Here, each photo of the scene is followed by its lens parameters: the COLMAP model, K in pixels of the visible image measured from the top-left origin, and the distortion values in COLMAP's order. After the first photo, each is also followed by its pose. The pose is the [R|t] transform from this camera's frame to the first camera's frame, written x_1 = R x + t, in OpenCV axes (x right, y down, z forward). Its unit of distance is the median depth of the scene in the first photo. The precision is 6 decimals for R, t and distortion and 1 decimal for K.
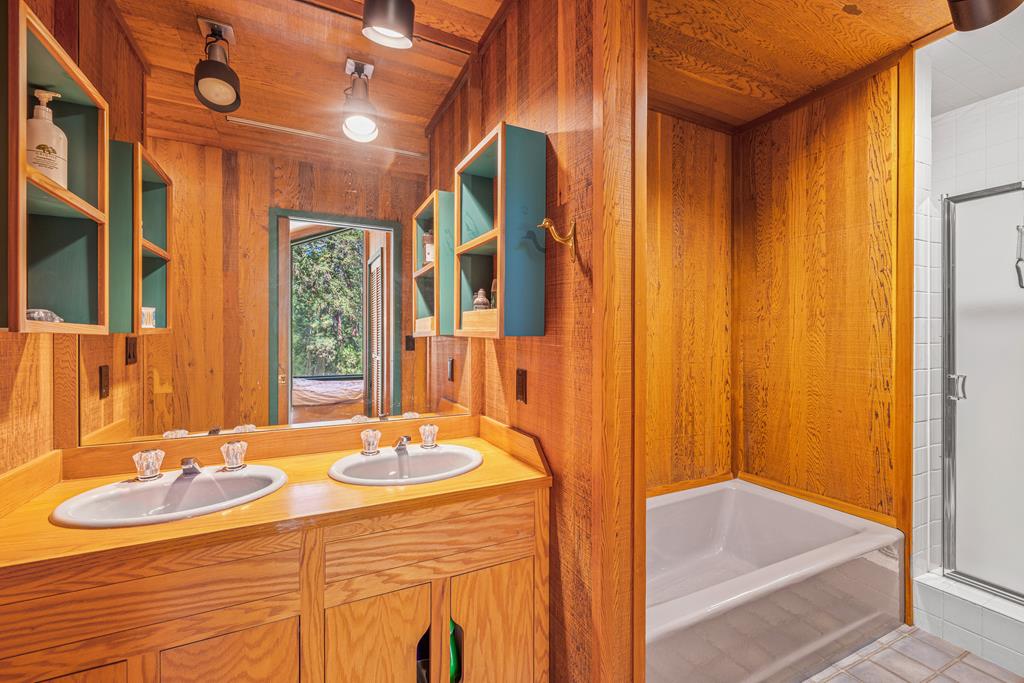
lens RADIAL K [[428.8, 0, 508.7], [0, 428.8, 341.5], [0, 0, 1]] dist [0.000869, -0.000268]
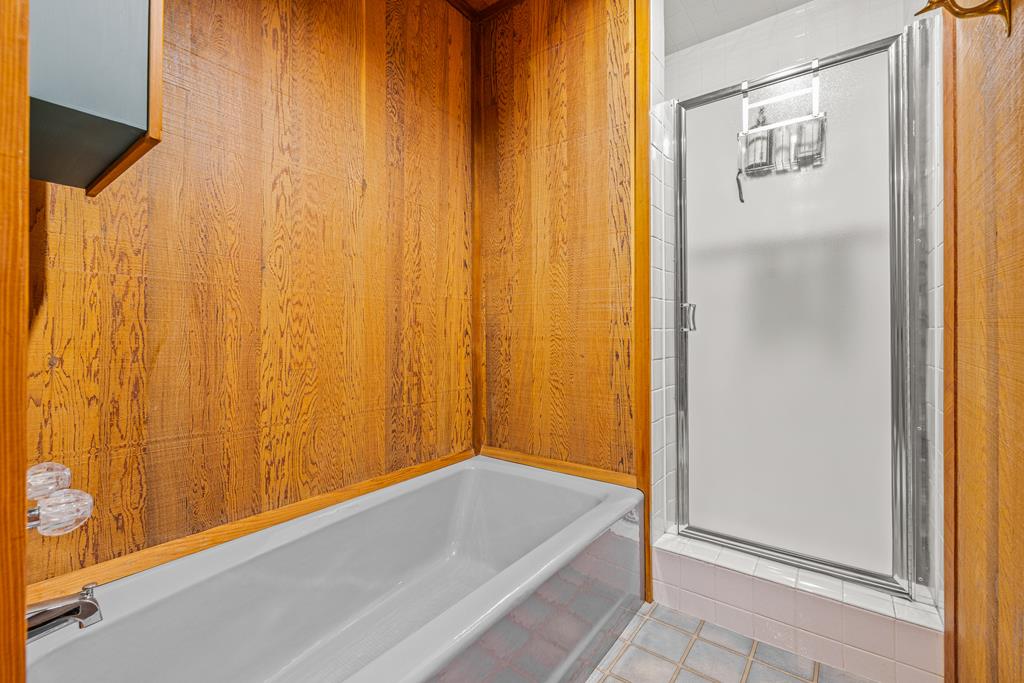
lens RADIAL K [[428.8, 0, 508.7], [0, 428.8, 341.5], [0, 0, 1]] dist [0.000869, -0.000268]
pose [[0.896550, -0.010977, 0.442807, 0.259202], [0.008584, 0.999936, 0.007407, 0.116653], [-0.442860, -0.002840, 0.896586, 0.299433]]
